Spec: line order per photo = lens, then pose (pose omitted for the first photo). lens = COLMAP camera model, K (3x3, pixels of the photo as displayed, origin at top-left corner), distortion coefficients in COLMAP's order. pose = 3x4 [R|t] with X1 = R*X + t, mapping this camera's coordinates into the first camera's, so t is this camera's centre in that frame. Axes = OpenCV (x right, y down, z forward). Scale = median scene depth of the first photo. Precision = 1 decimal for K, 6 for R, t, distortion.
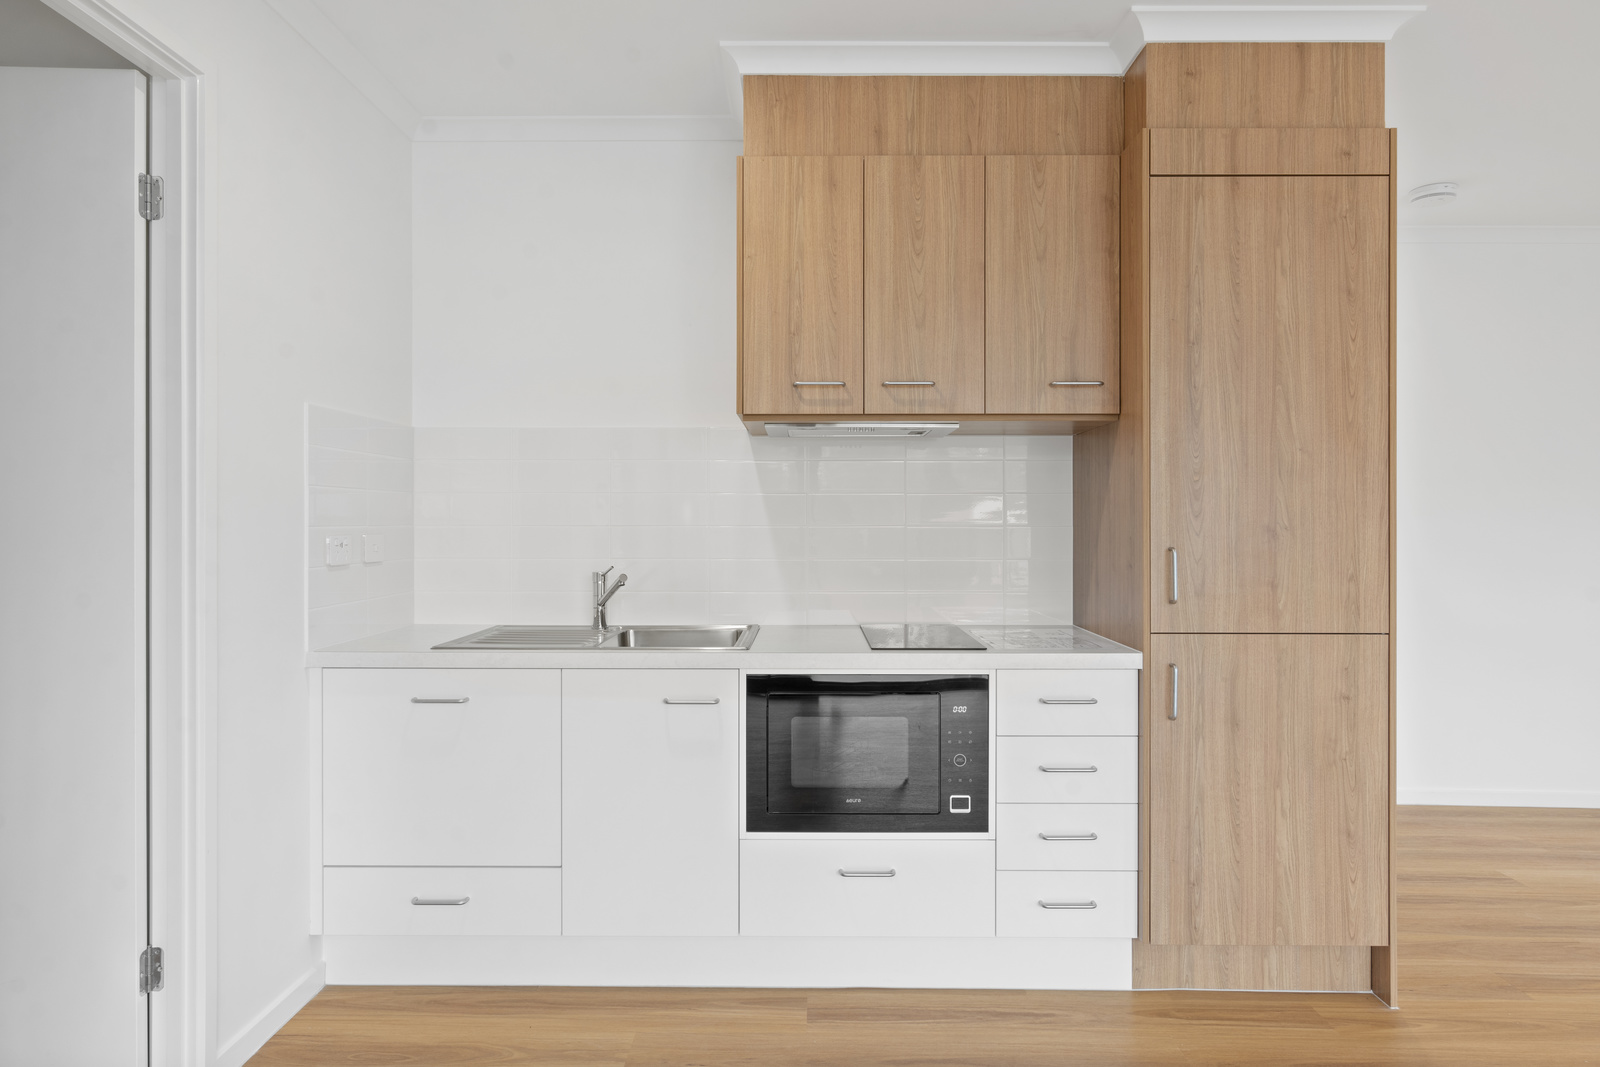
lens RADIAL K [[953.3, 0, 800.0], [0, 953.3, 533.5], [0, 0, 1]] dist [0.003680, 0.001214]
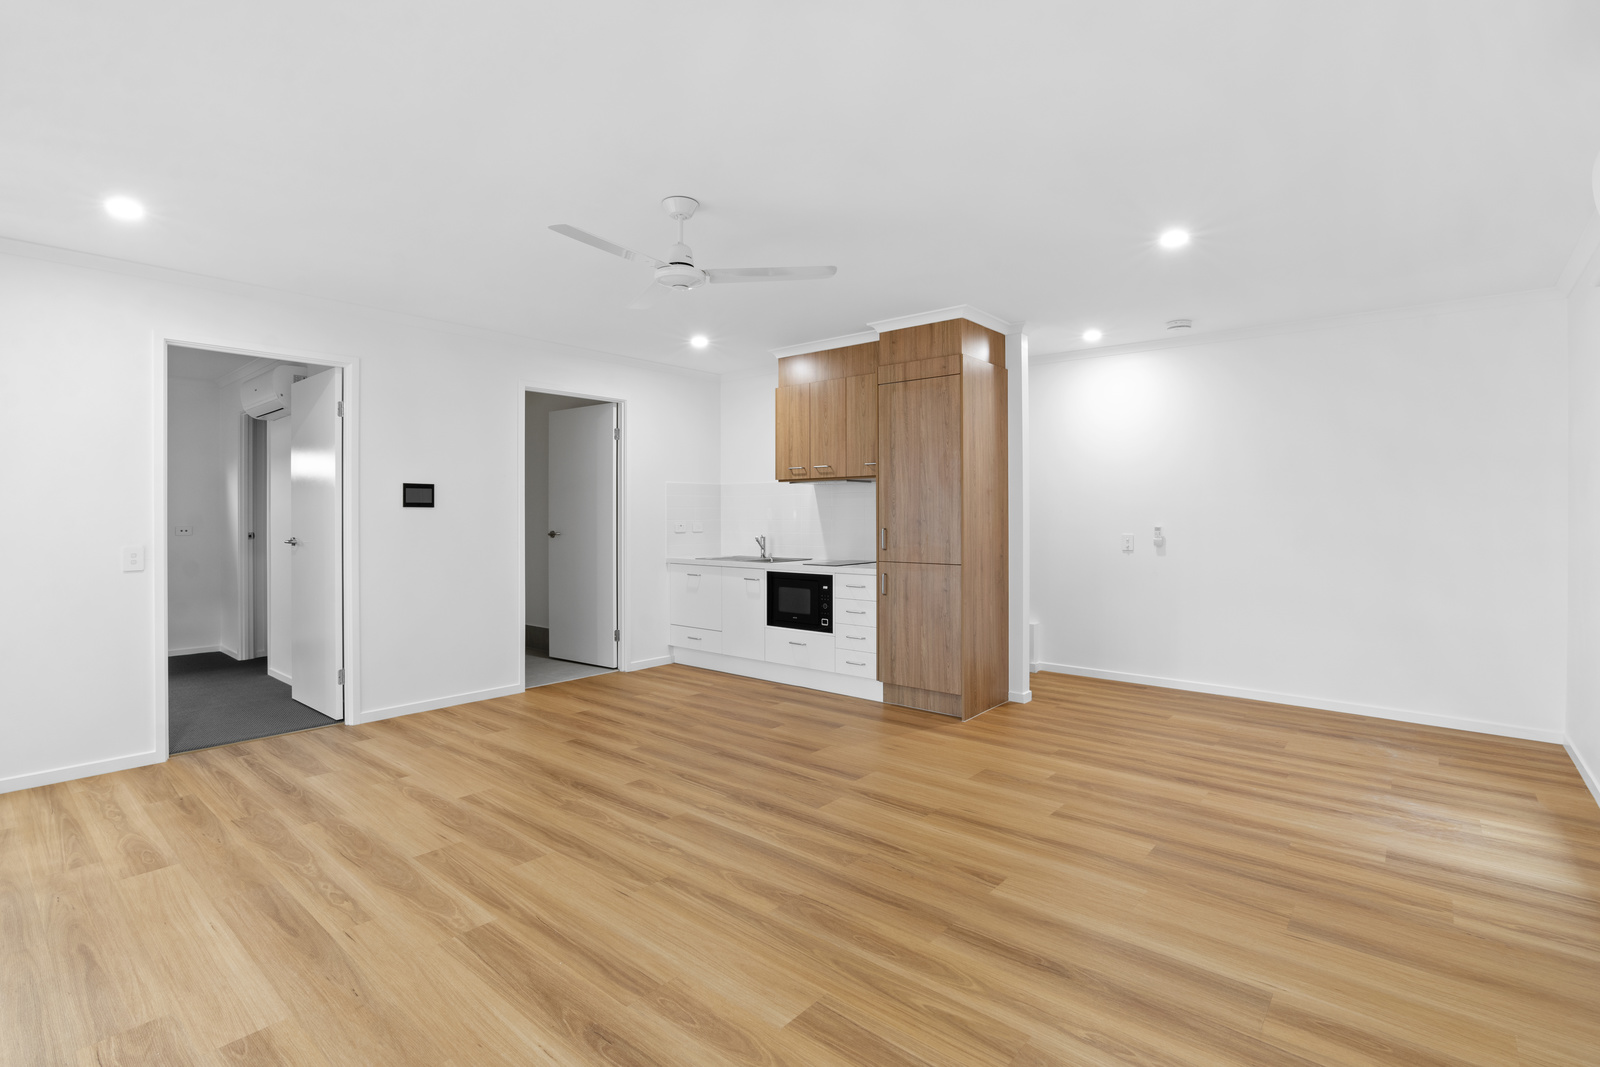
lens RADIAL K [[750.6, 0, 800.3], [0, 750.6, 539.2], [0, 0, 1]] dist [-0.025877, 0.008137]
pose [[0.770885, 0.015681, -0.636781, 1.497661], [-0.004988, 0.999815, 0.018582, 0.007601], [0.636954, -0.011148, 0.770821, -0.704111]]
